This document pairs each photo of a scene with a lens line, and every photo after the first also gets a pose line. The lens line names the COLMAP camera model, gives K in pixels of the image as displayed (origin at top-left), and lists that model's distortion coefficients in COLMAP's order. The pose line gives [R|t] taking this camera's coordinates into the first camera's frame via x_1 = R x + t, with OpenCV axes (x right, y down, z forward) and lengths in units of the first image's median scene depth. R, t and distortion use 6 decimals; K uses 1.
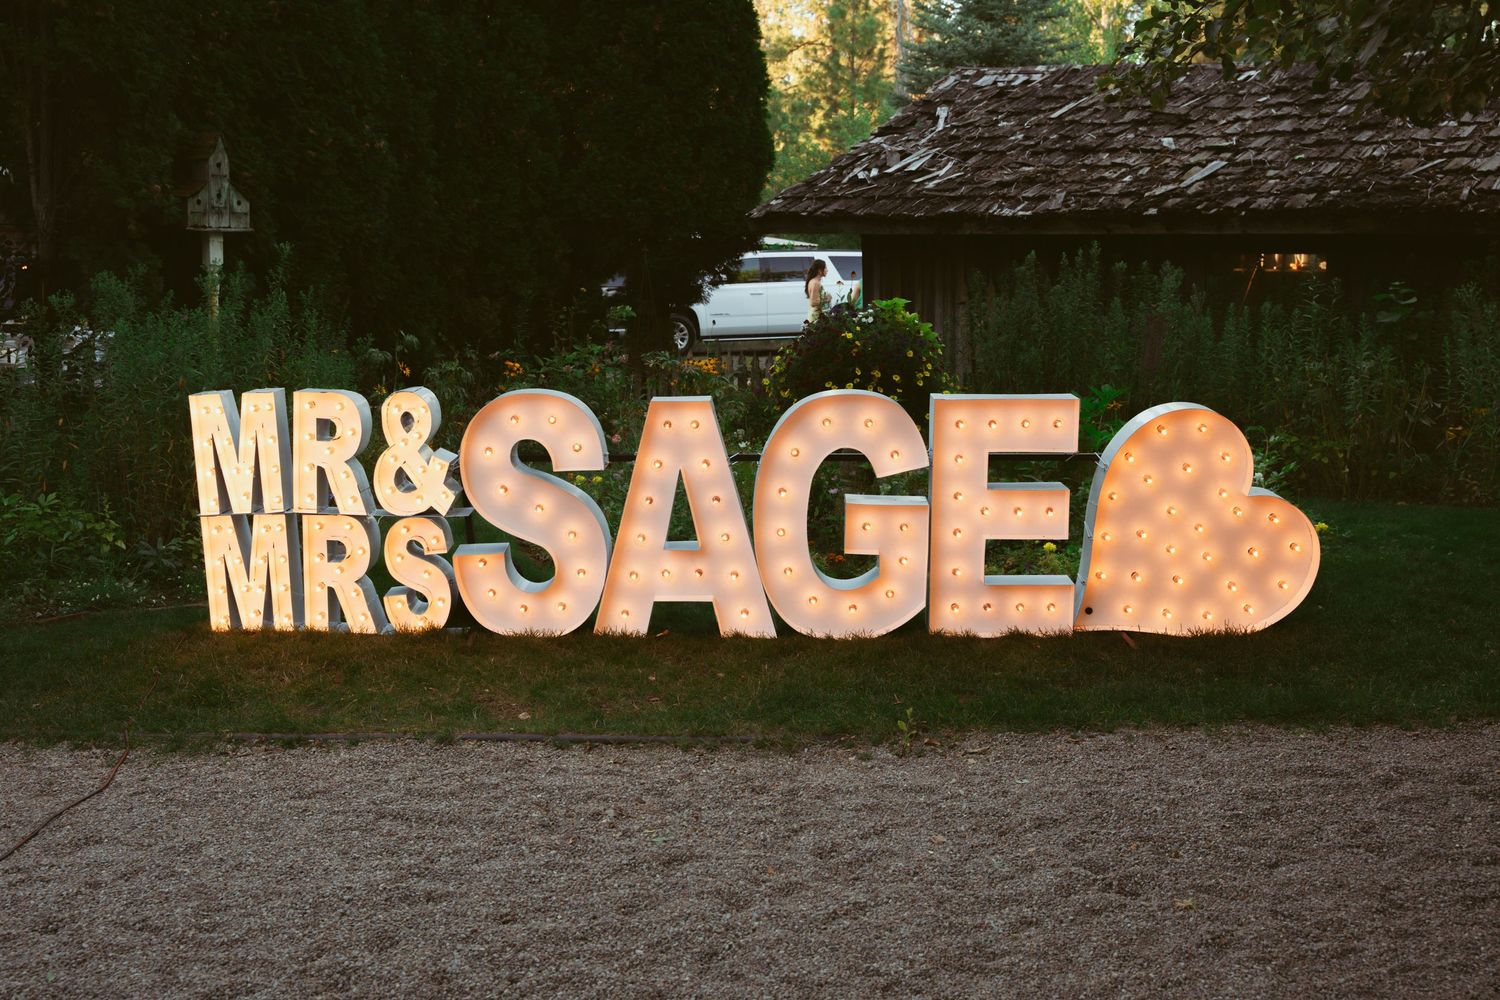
lens RADIAL K [[1624.8, 0, 749.7], [0, 1624.8, 485.7], [0, 0, 1]] dist [0.043400, 0.000000]
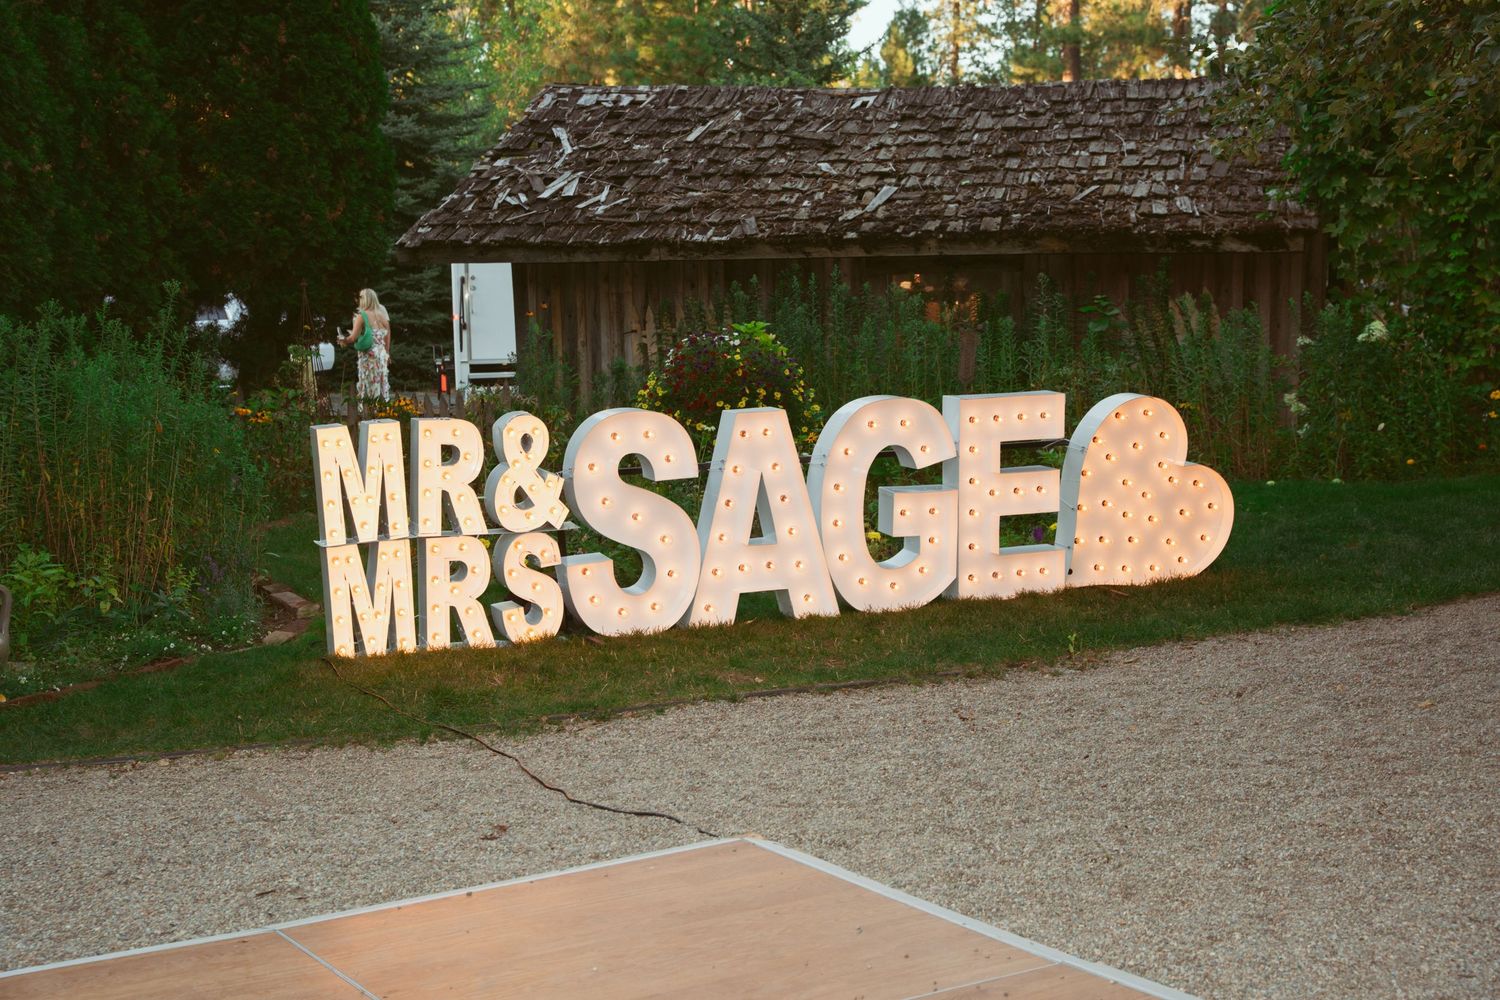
lens RADIAL K [[2029.6, 0, 749.7], [0, 2029.6, 505.0], [0, 0, 1]] dist [0.087475, 0.000000]
pose [[0.917122, -0.067285, 0.392887, -0.590214], [0.080101, 0.996654, -0.016296, 0.033990], [-0.390476, 0.046416, 0.919442, -0.281986]]
